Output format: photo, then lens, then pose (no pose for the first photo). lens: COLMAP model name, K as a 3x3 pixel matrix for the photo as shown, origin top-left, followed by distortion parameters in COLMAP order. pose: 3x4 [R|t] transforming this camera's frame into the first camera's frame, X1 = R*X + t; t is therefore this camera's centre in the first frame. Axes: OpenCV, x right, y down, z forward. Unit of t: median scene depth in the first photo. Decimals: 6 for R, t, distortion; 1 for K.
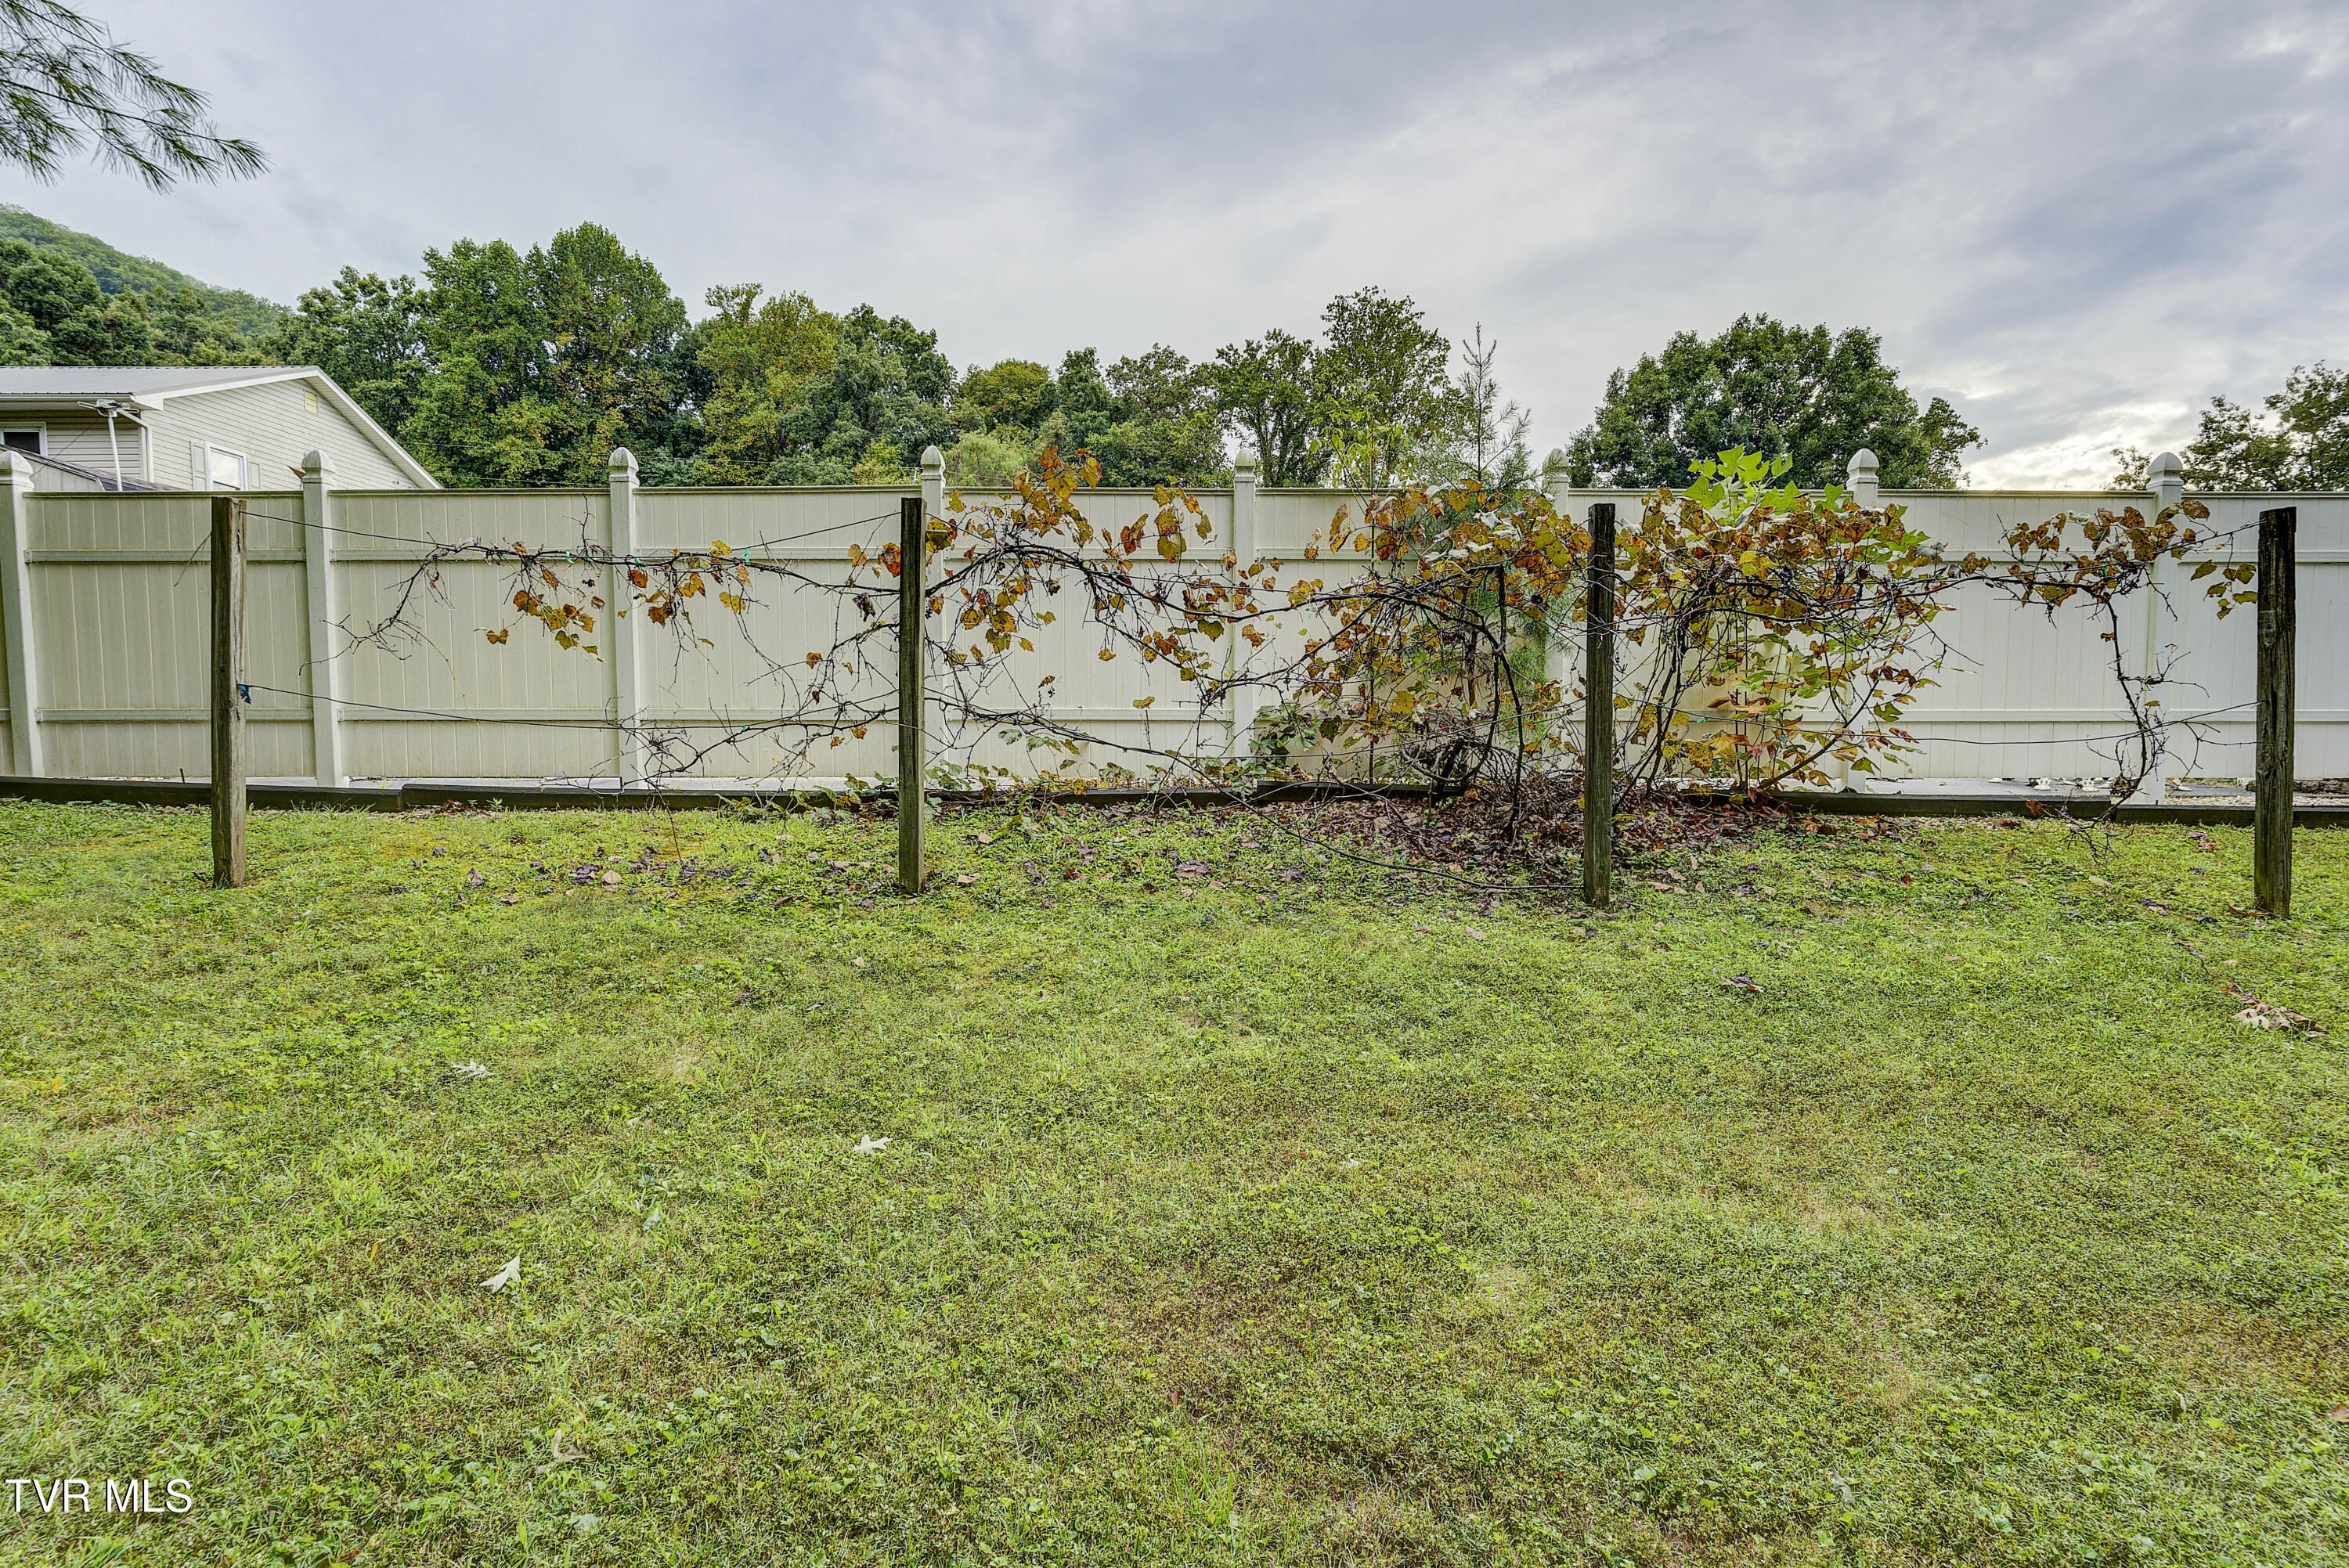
lens RADIAL K [[1143.7, 0, 1162.1], [0, 1143.7, 787.1], [0, 0, 1]] dist [-0.009710, 0.000925]
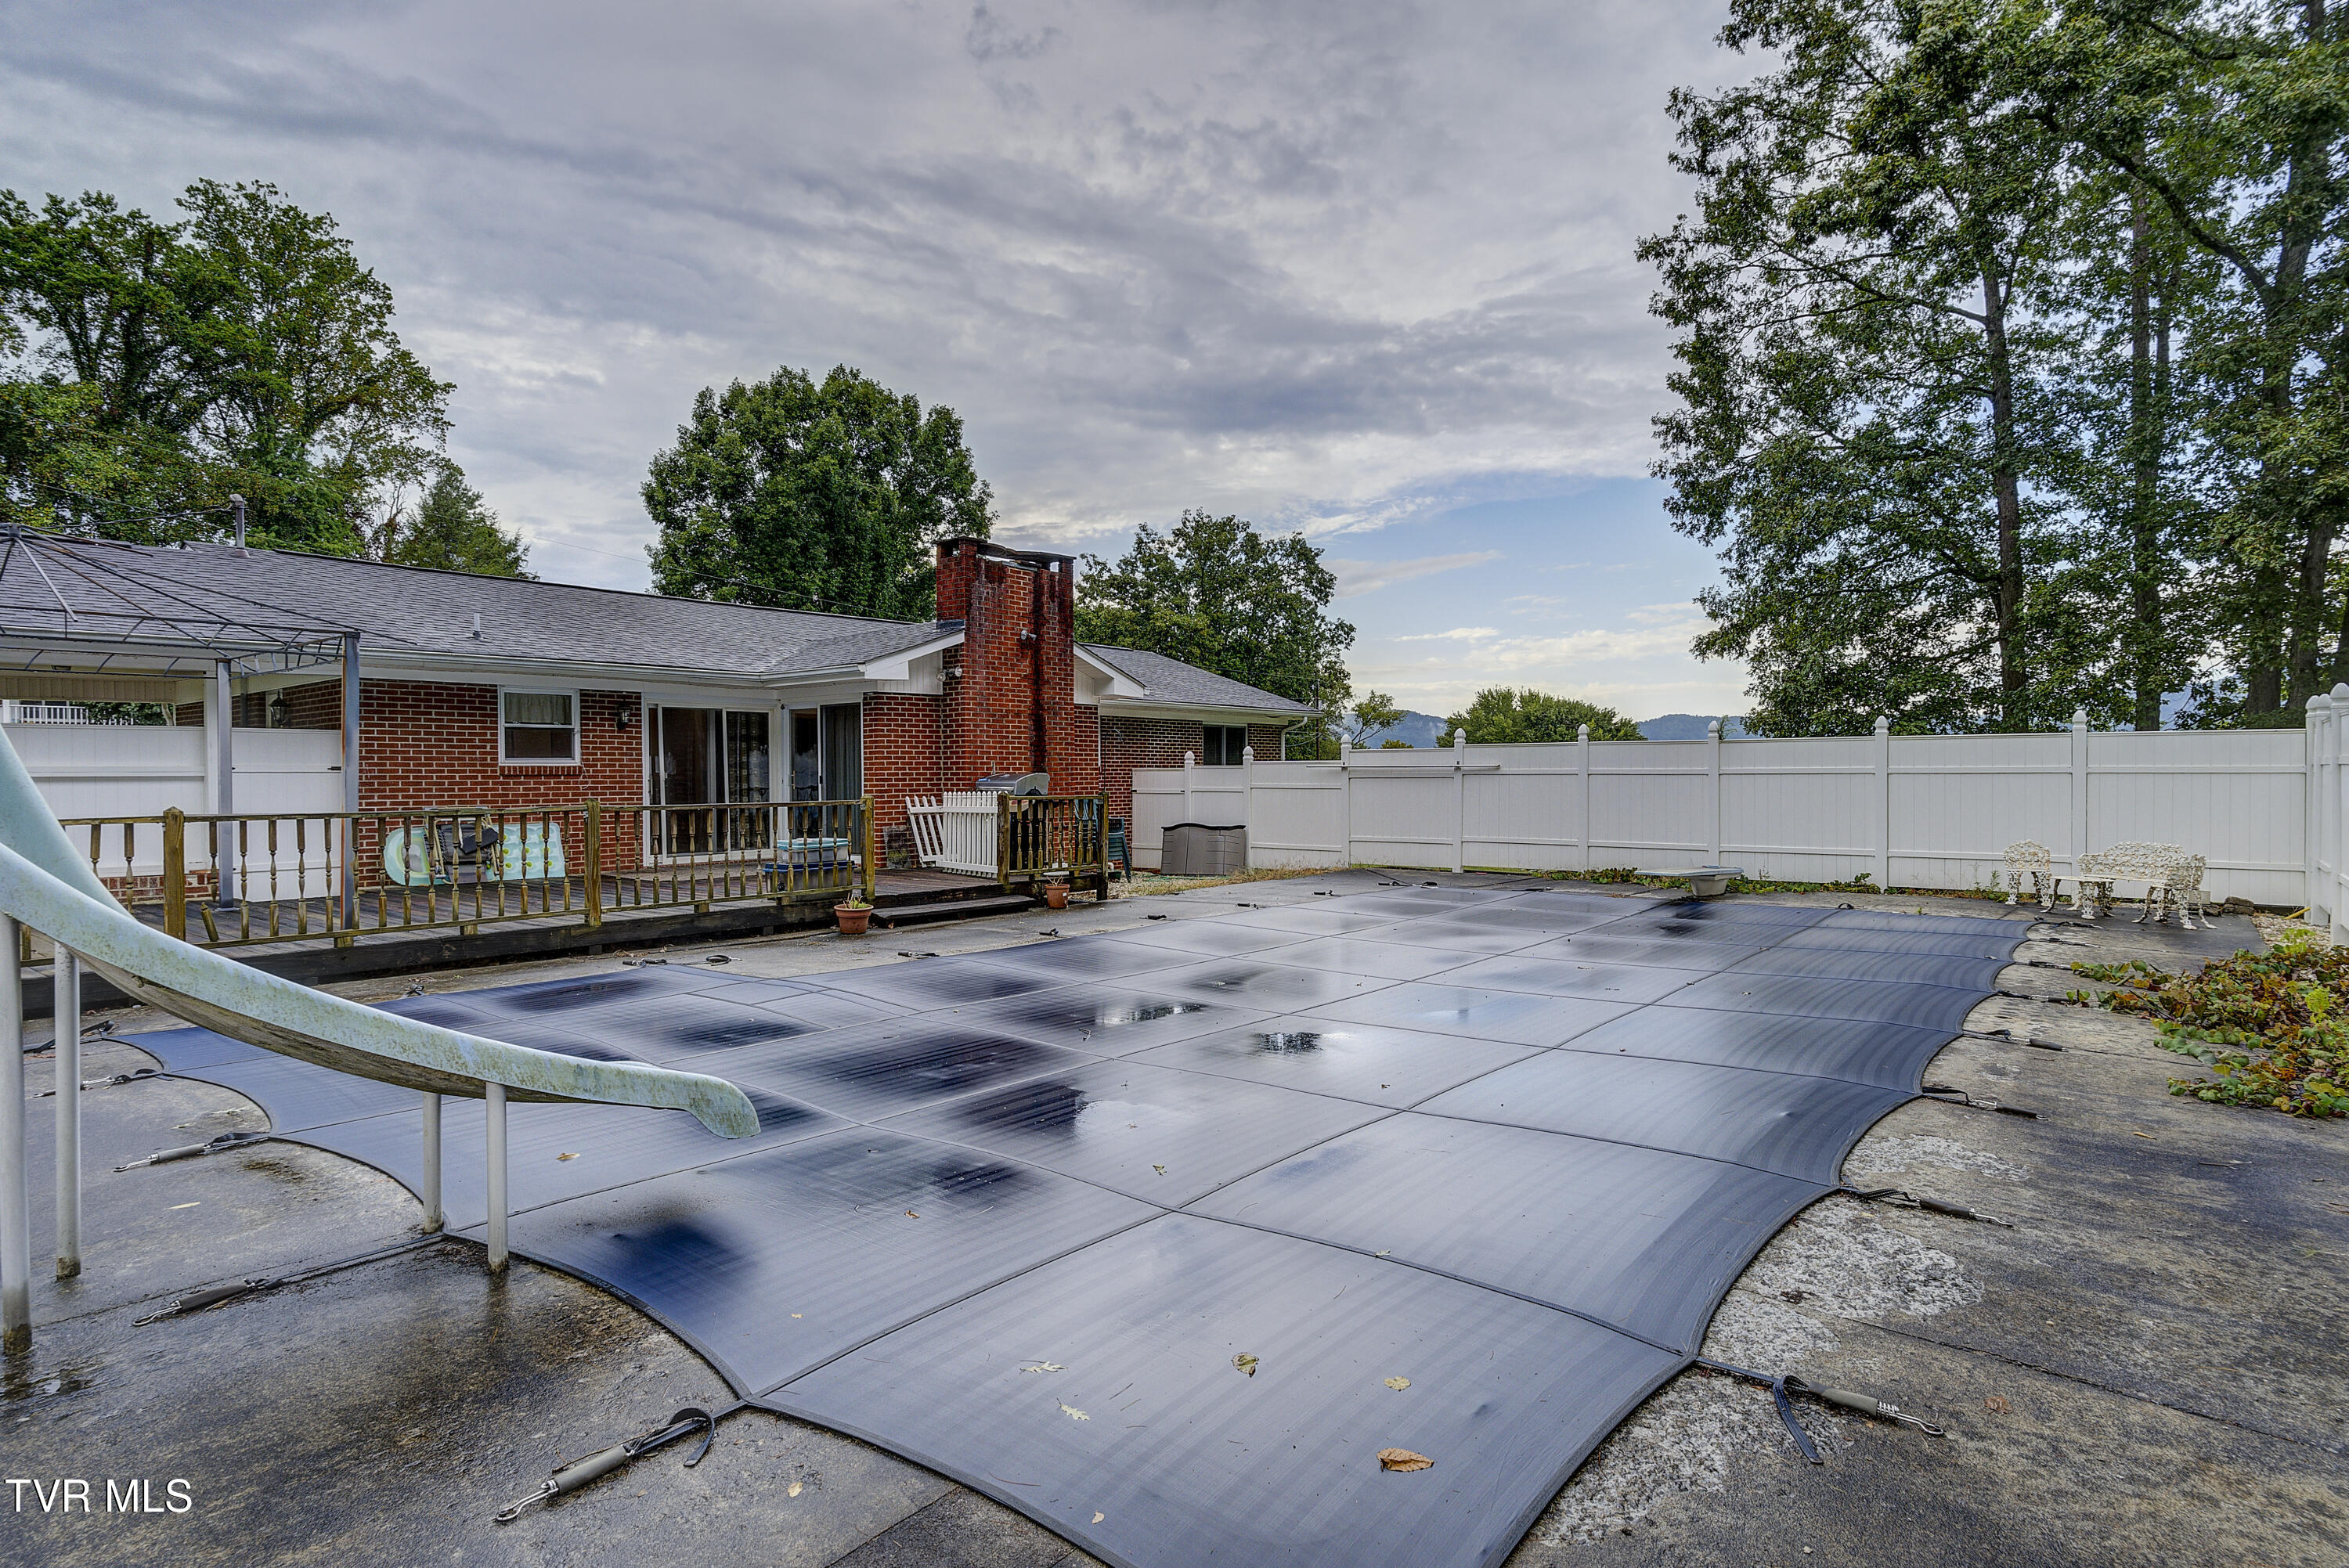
lens RADIAL K [[1225.5, 0, 1189.8], [0, 1225.5, 764.1], [0, 0, 1]] dist [-0.006953, 0.002533]
pose [[0.619470, 0.002270, 0.785017, -0.068075], [0.043252, 0.998378, -0.037018, -0.013000], [-0.783828, 0.056885, 0.618367, 0.077159]]
